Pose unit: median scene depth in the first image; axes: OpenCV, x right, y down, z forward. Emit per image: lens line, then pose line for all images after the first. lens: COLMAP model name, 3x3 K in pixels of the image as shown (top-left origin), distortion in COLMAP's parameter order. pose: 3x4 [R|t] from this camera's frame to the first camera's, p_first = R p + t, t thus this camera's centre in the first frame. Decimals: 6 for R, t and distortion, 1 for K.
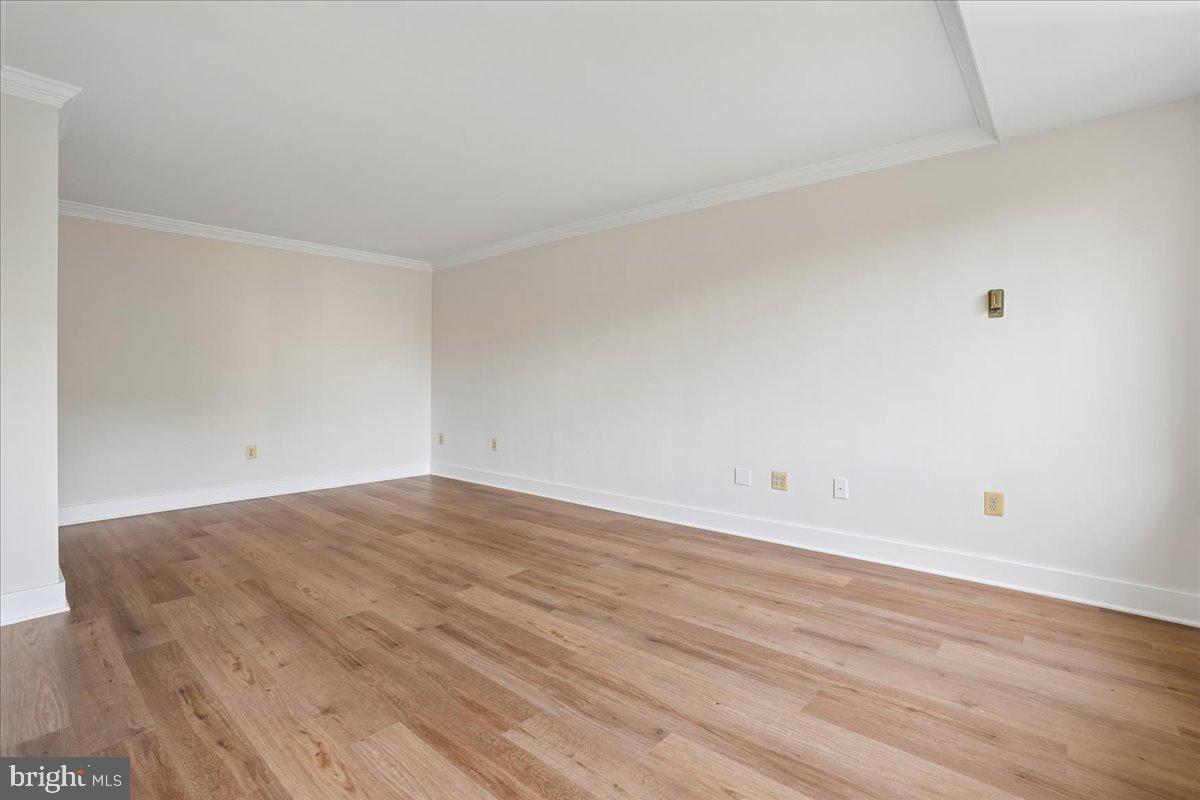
lens RADIAL K [[547.7, 0, 596.2], [0, 547.7, 387.1], [0, 0, 1]] dist [-0.021652, 0.004246]
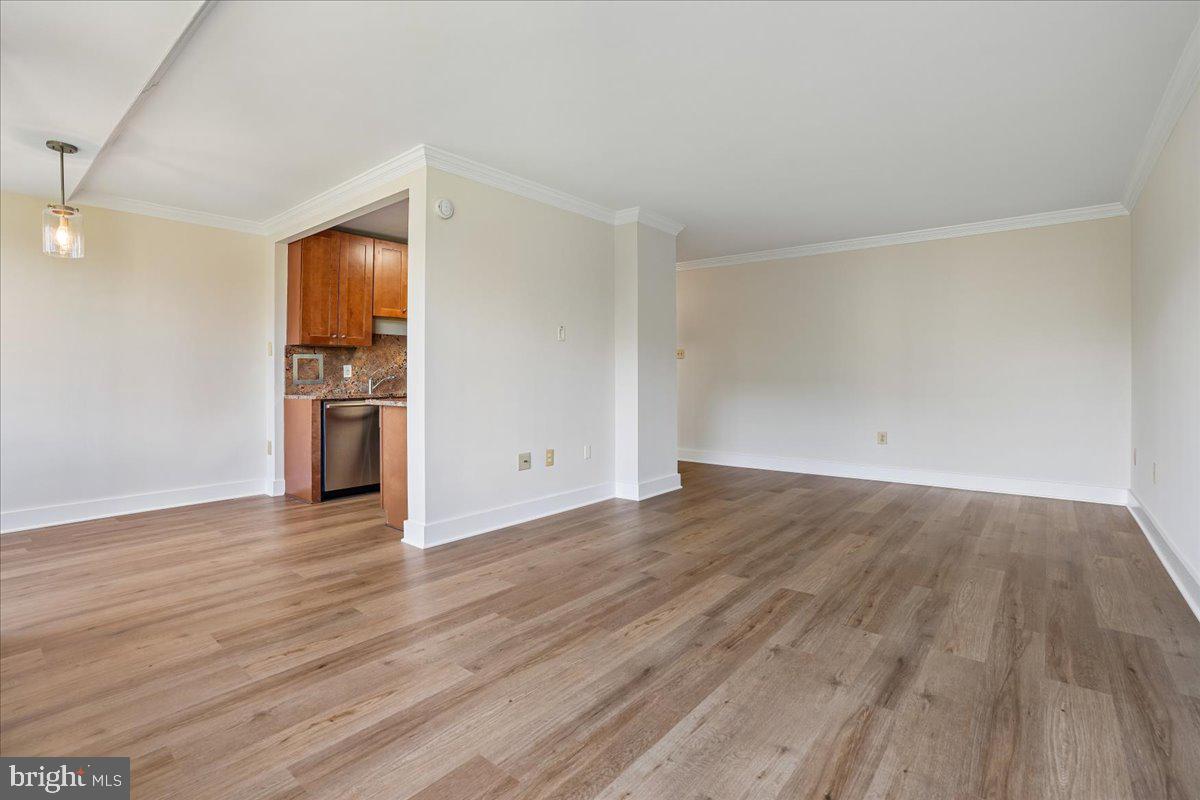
lens RADIAL K [[547.7, 0, 615.3], [0, 547.7, 384.1], [0, 0, 1]] dist [-0.021652, 0.004246]
pose [[0.064552, 0.006033, -0.997896, 0.808224], [-0.000489, 0.999982, 0.006014, 0.007004], [0.997914, 0.000100, 0.064553, 0.756200]]
